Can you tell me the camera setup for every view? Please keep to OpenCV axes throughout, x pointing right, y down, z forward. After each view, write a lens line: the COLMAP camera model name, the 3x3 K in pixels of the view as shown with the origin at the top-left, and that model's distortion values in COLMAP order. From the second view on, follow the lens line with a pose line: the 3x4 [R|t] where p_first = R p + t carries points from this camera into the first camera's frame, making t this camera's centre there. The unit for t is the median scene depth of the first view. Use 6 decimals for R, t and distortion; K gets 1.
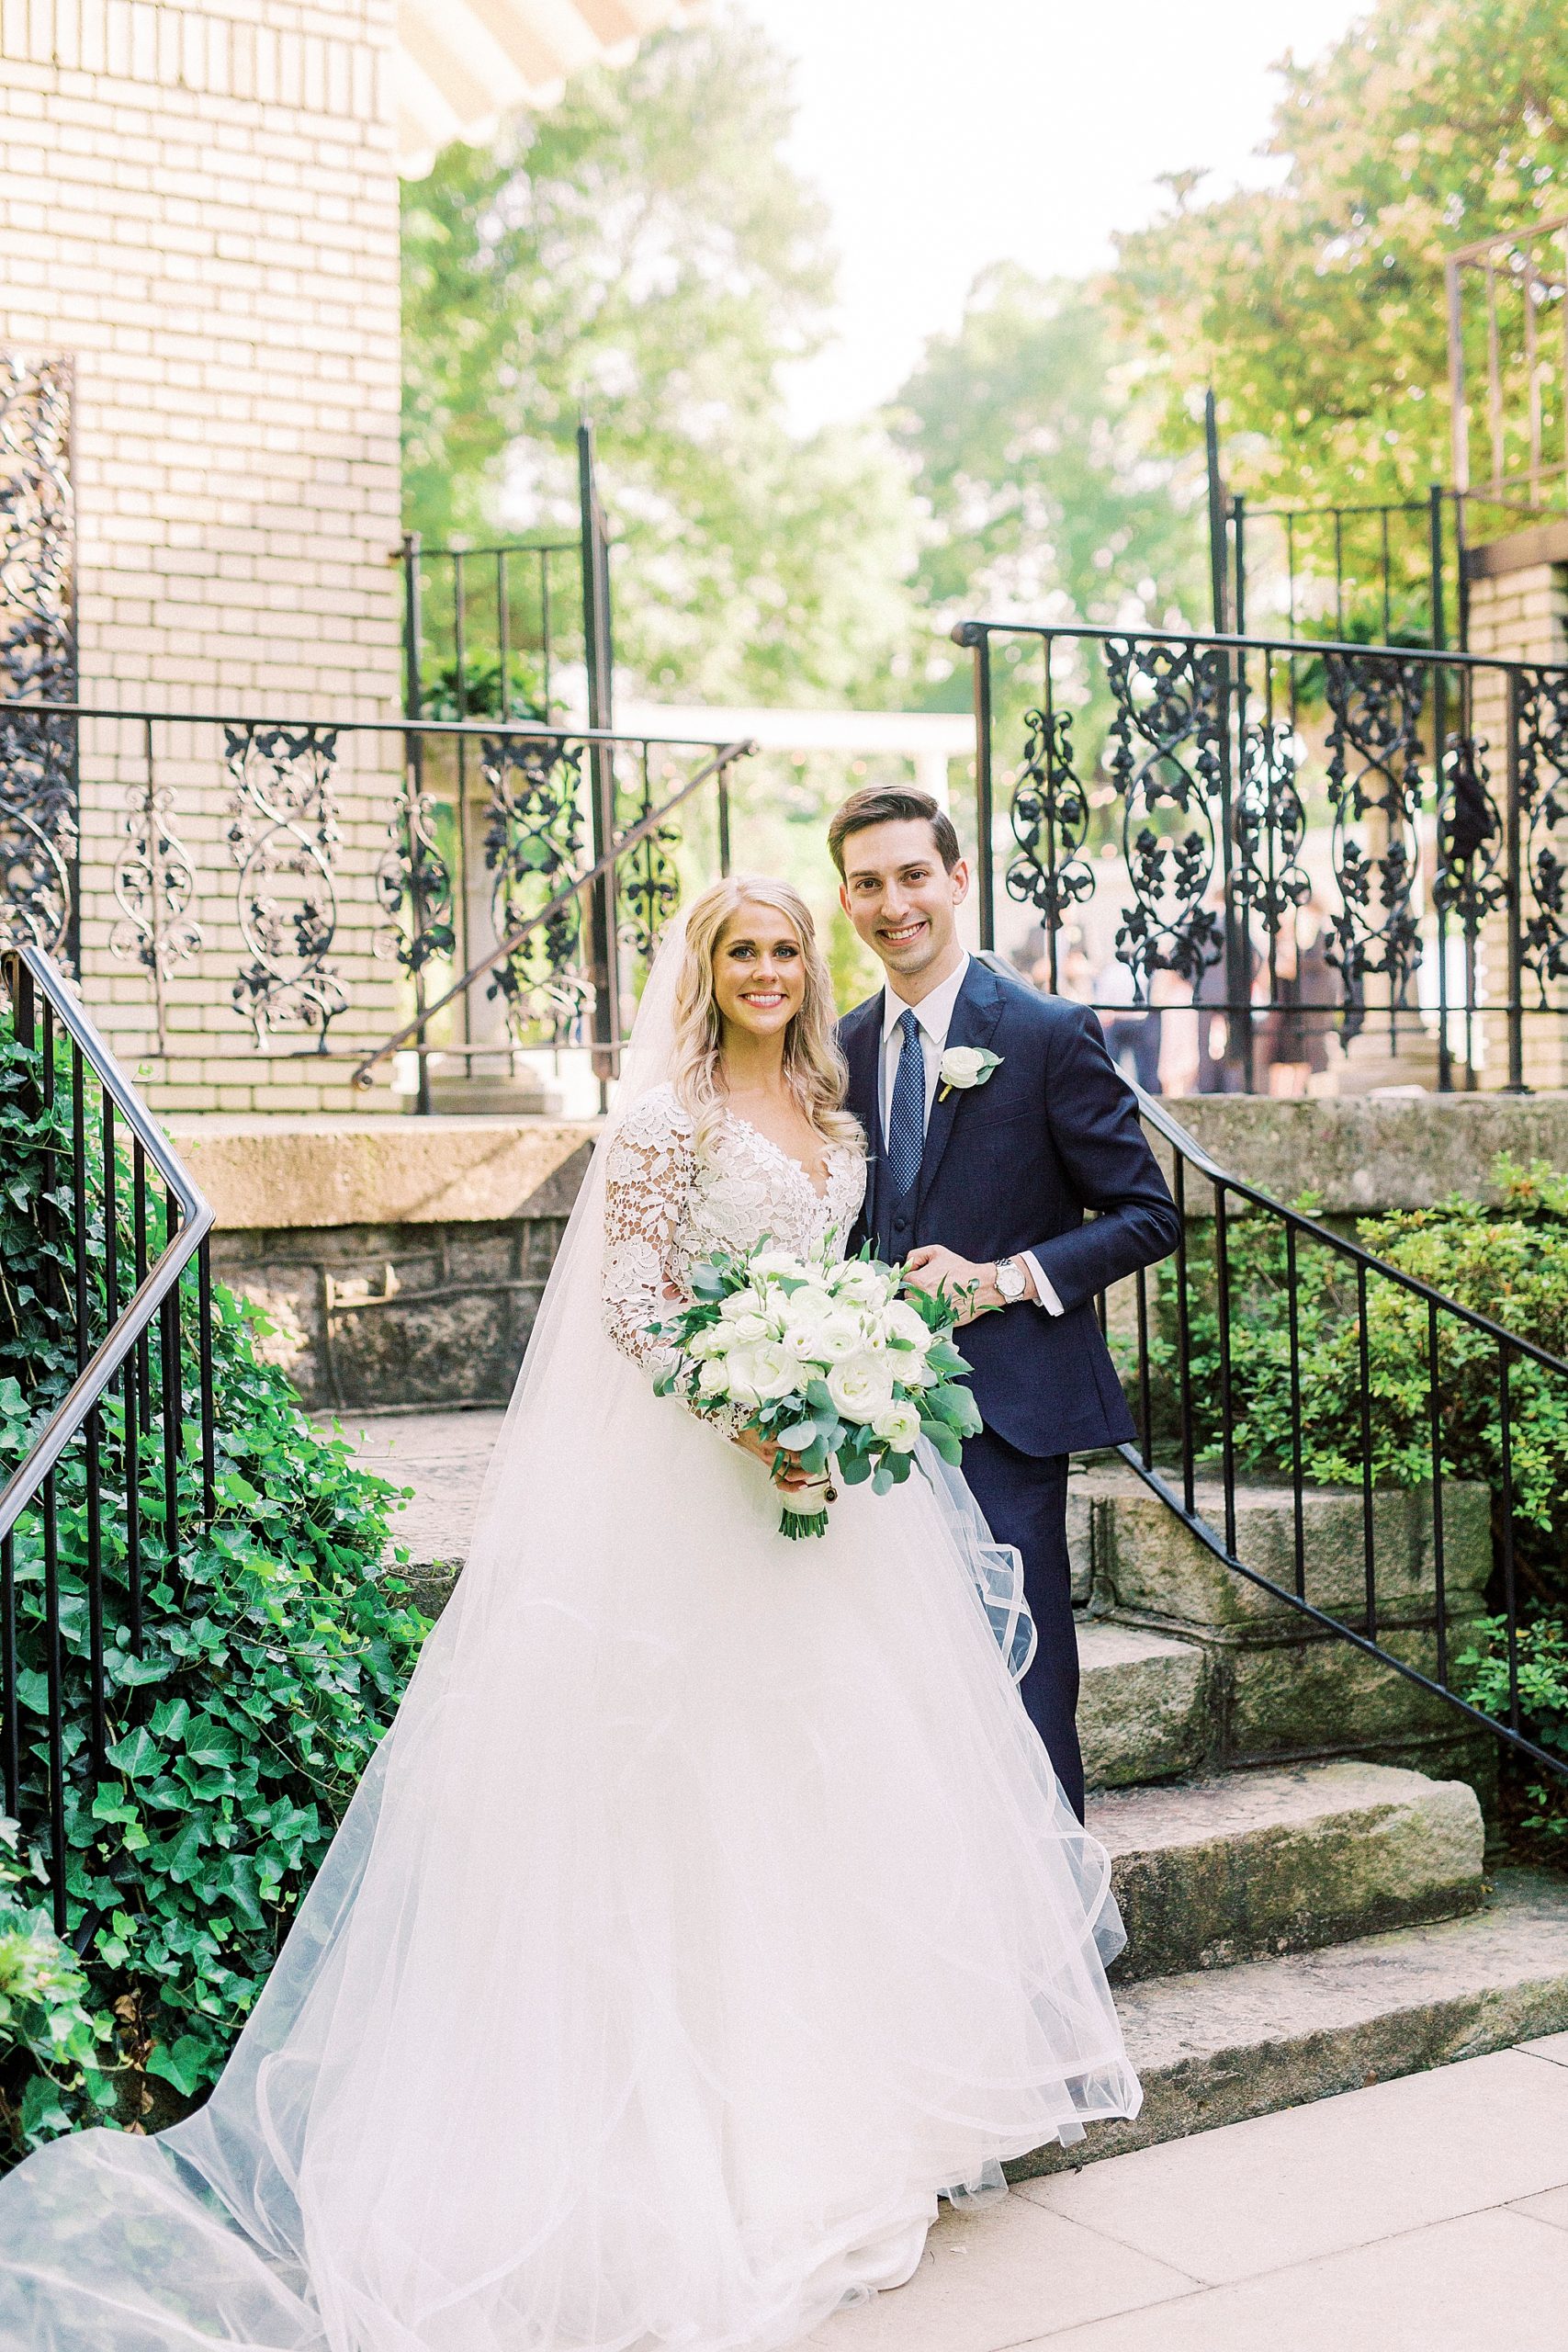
lens RADIAL K [[3430.3, 0, 771.2], [0, 3430.3, 1182.4], [0, 0, 1]] dist [0.012073, 0.000000]
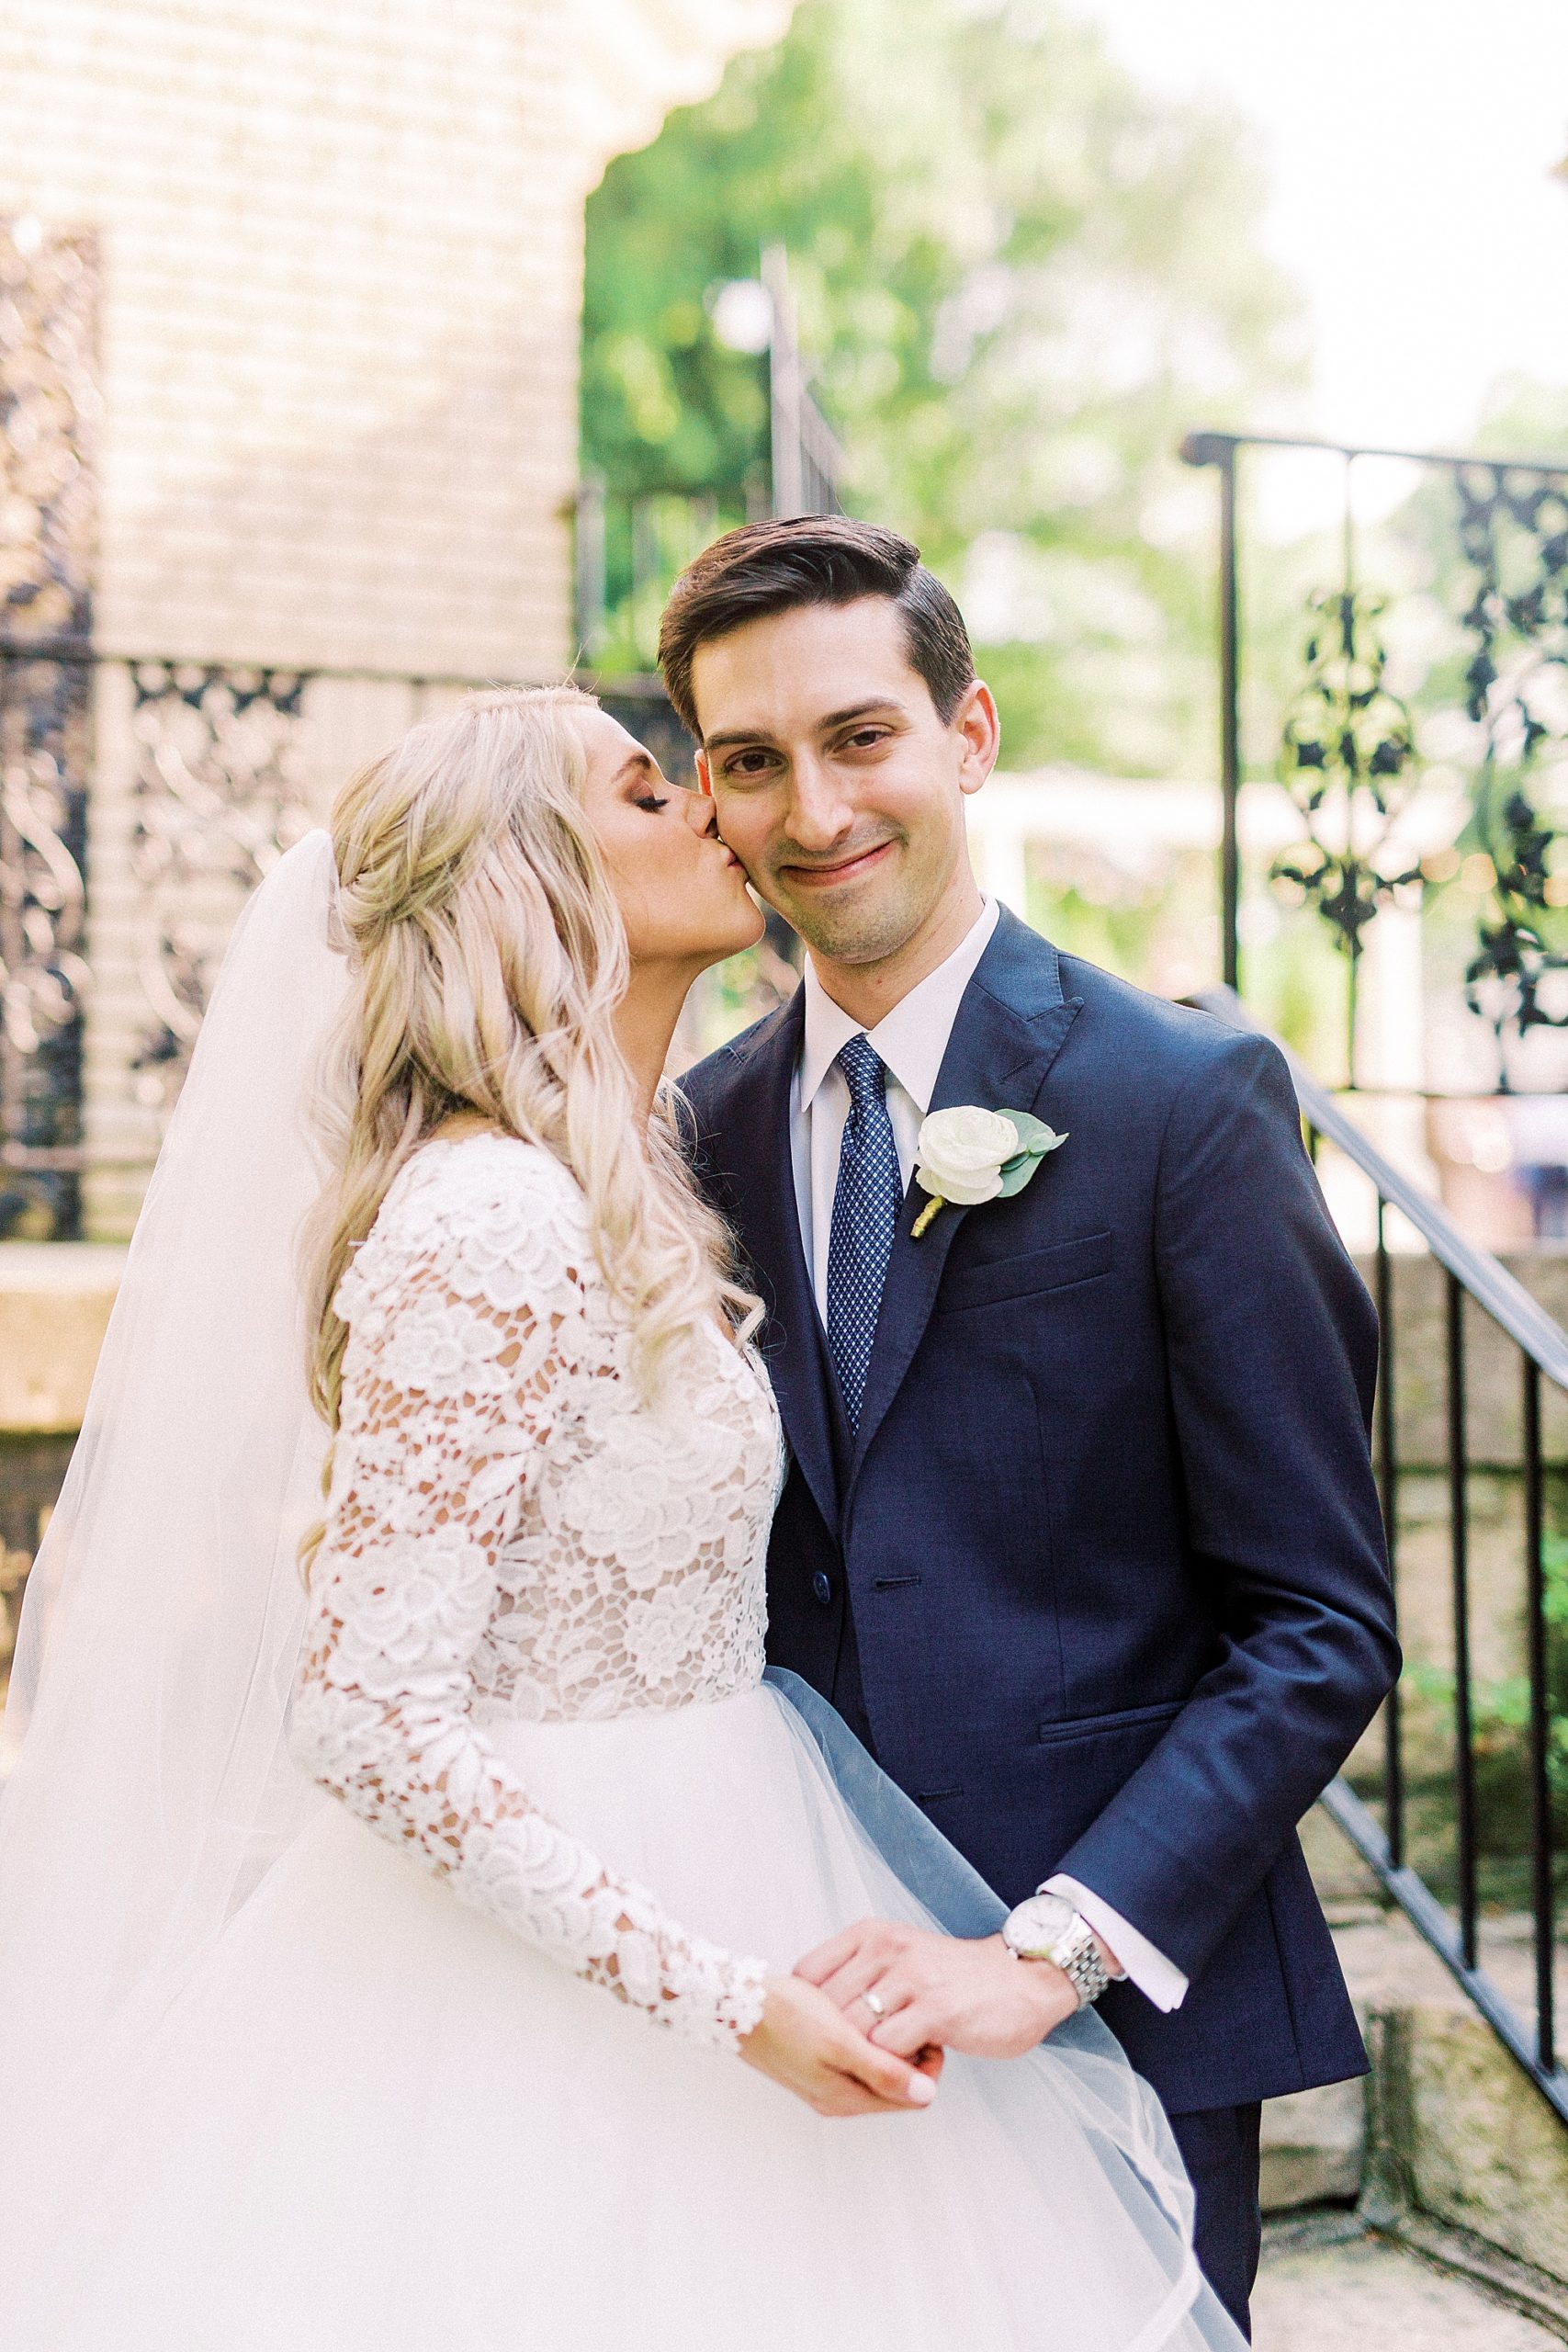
lens RADIAL K [[3430.3, 0, 799.7], [0, 3430.3, 1163.0], [0, 0, 1]] dist [0.012073, 0.000000]
pose [[0.989909, 0.012494, -0.141153, 0.071827], [-0.019245, 0.998730, -0.046565, -0.009889], [0.140391, 0.048812, 0.988892, 0.411888]]
